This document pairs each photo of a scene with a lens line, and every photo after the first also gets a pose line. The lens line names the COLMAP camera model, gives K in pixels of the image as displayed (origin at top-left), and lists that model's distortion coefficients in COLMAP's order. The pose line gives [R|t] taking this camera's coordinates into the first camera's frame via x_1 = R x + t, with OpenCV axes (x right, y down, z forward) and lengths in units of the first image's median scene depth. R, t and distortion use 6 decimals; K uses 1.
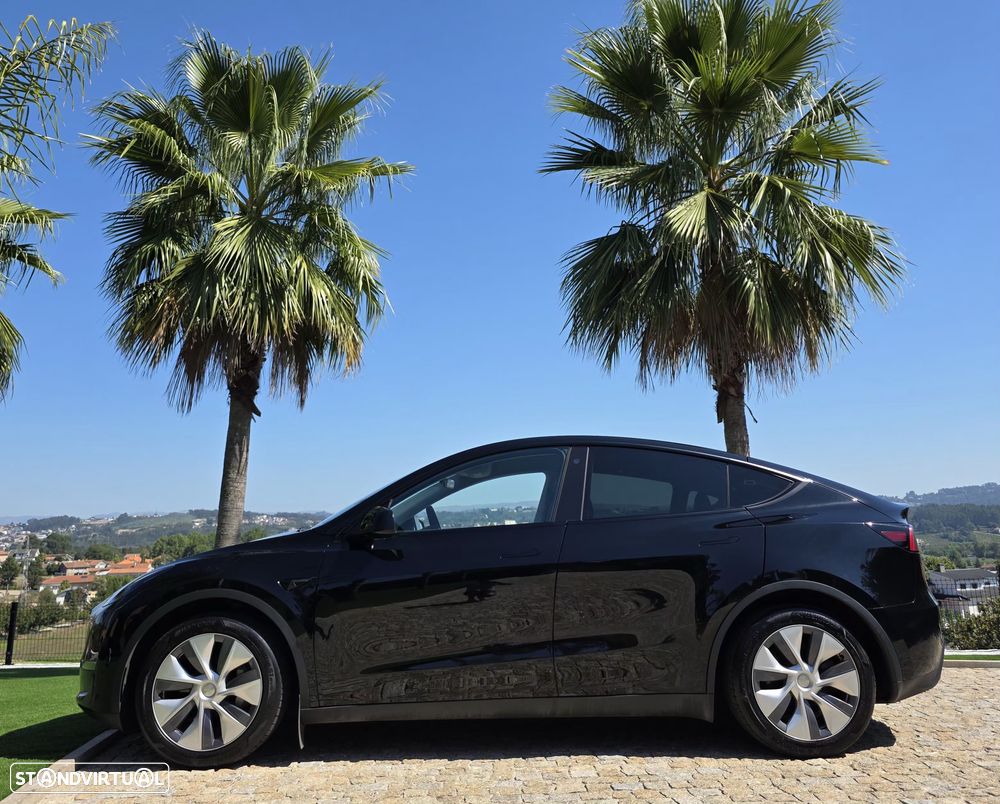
lens RADIAL K [[845.1, 0, 500.7], [0, 845.1, 329.1], [0, 0, 1]] dist [0.075441, -0.077590]
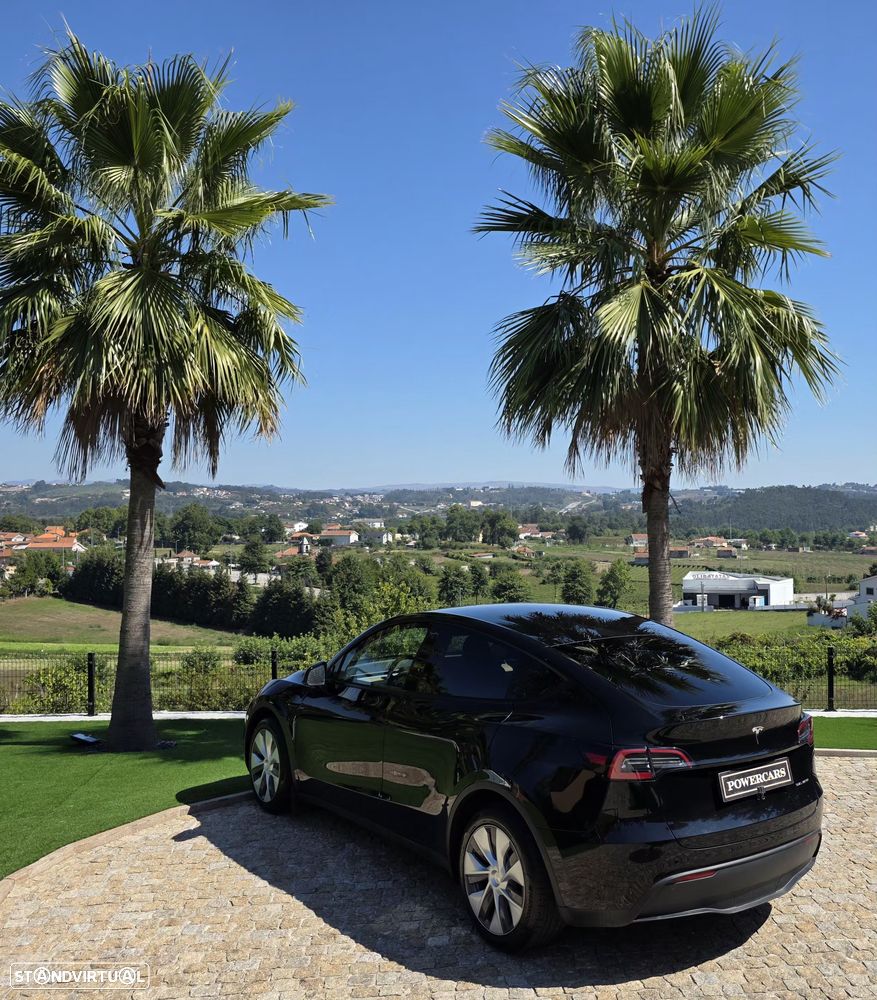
lens RADIAL K [[911.7, 0, 567.1], [0, 911.7, 505.4], [0, 0, 1]] dist [0.093918, -0.124885]
pose [[0.993642, 0.022384, 0.110338, 0.045769], [-0.046551, 0.974023, 0.221613, -0.128548], [-0.102512, -0.225340, 0.968872, -0.032466]]
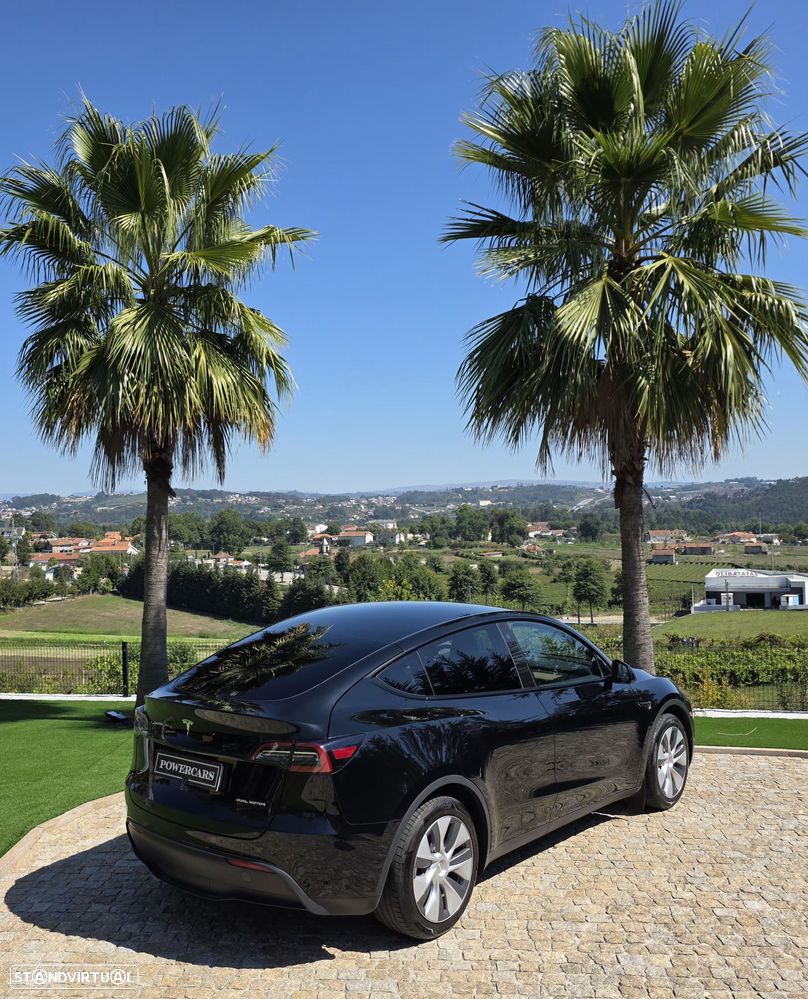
lens RADIAL K [[895.4, 0, 368.9], [0, 895.4, 517.6], [0, 0, 1]] dist [0.118810, -0.168115]
pose [[0.993026, 0.000732, -0.117891, 0.090119], [0.027470, 0.971020, 0.237415, -0.135418], [0.114648, -0.238998, 0.964228, -0.058383]]
